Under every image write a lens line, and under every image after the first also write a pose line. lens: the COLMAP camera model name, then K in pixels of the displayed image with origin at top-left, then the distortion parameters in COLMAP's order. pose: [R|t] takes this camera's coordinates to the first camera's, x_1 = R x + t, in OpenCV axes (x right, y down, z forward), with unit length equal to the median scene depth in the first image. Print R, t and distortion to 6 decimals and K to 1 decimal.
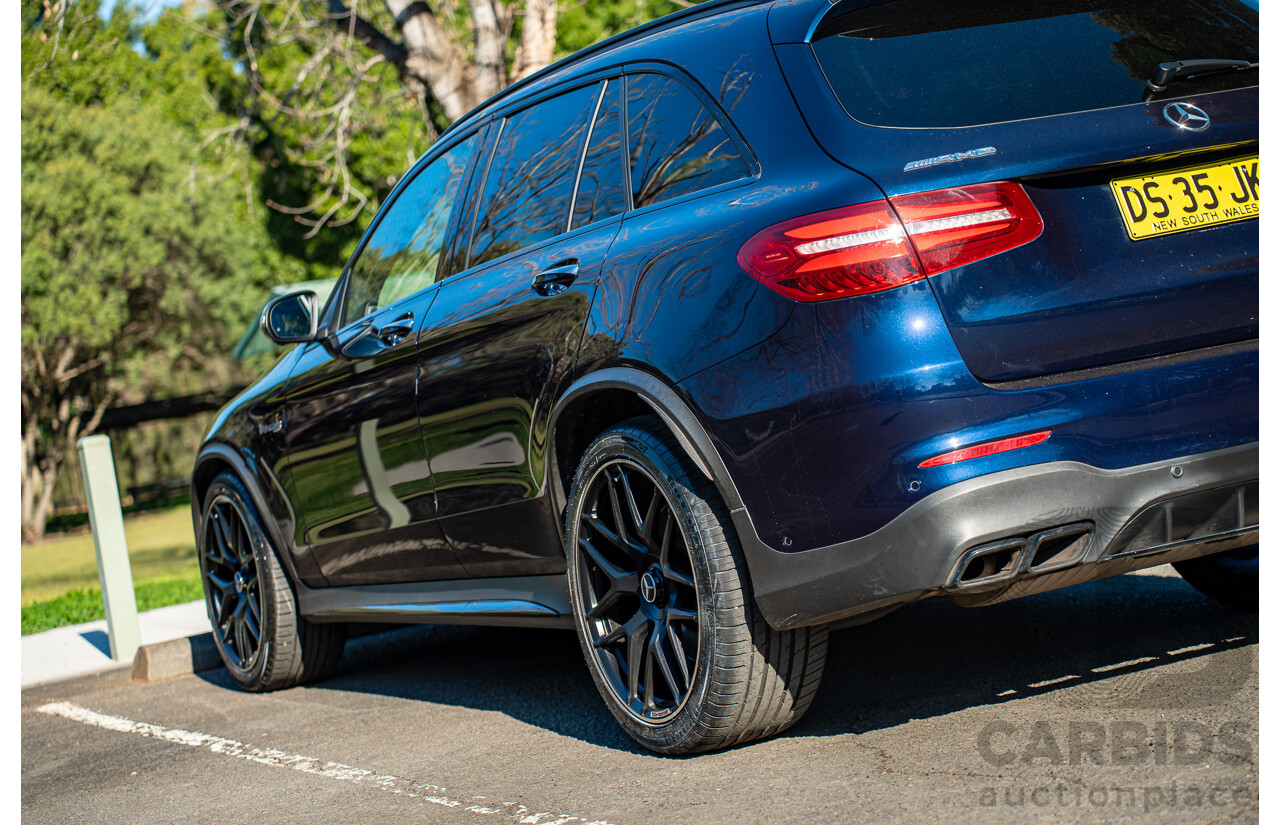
lens RADIAL K [[2375.7, 0, 624.9], [0, 2375.7, 426.8], [0, 0, 1]] dist [0.370538, 0.000000]
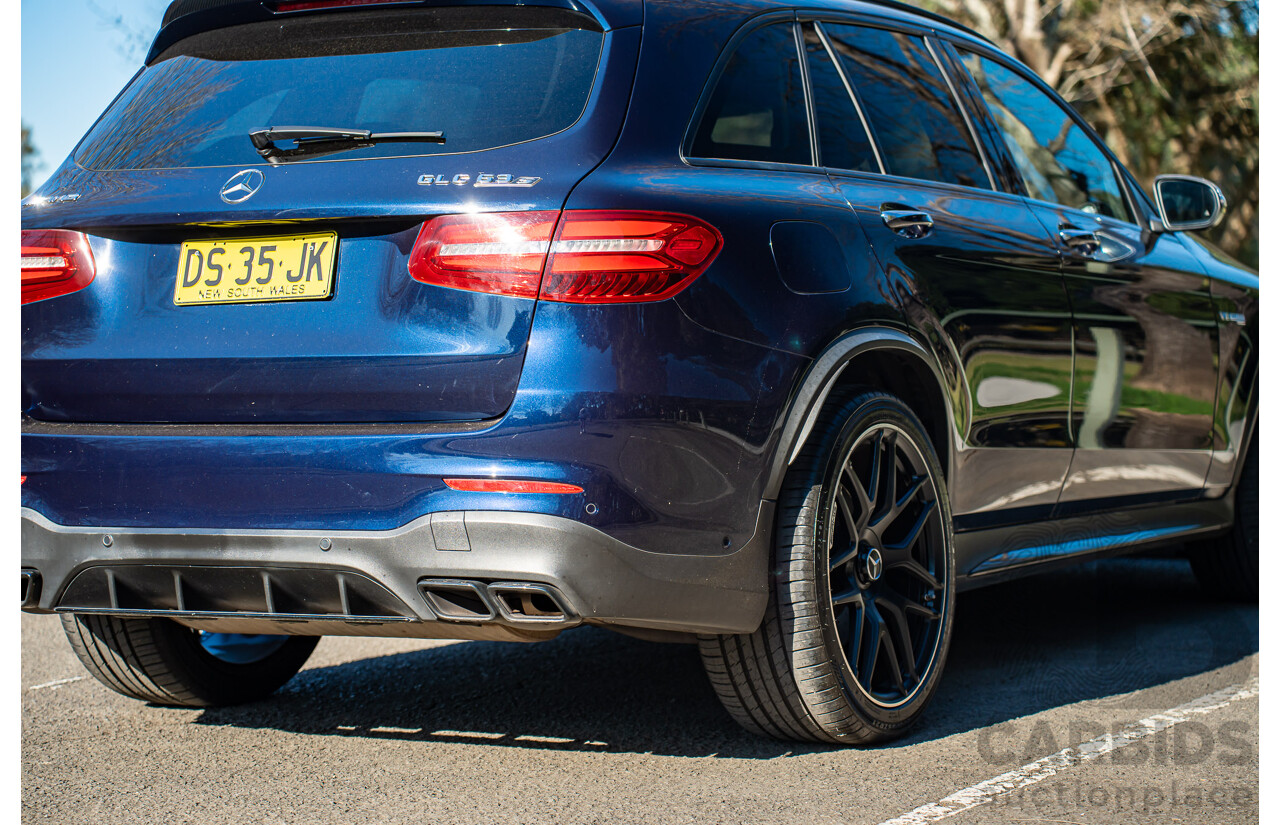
lens RADIAL K [[2531.7, 0, 665.5], [0, 2531.7, 407.4], [0, 0, 1]] dist [0.404224, 0.000000]
pose [[0.553623, 0.181683, -0.812707, 1.166202], [-0.090009, 0.983249, 0.158493, -0.217173], [0.827889, -0.014594, 0.560702, 0.564892]]
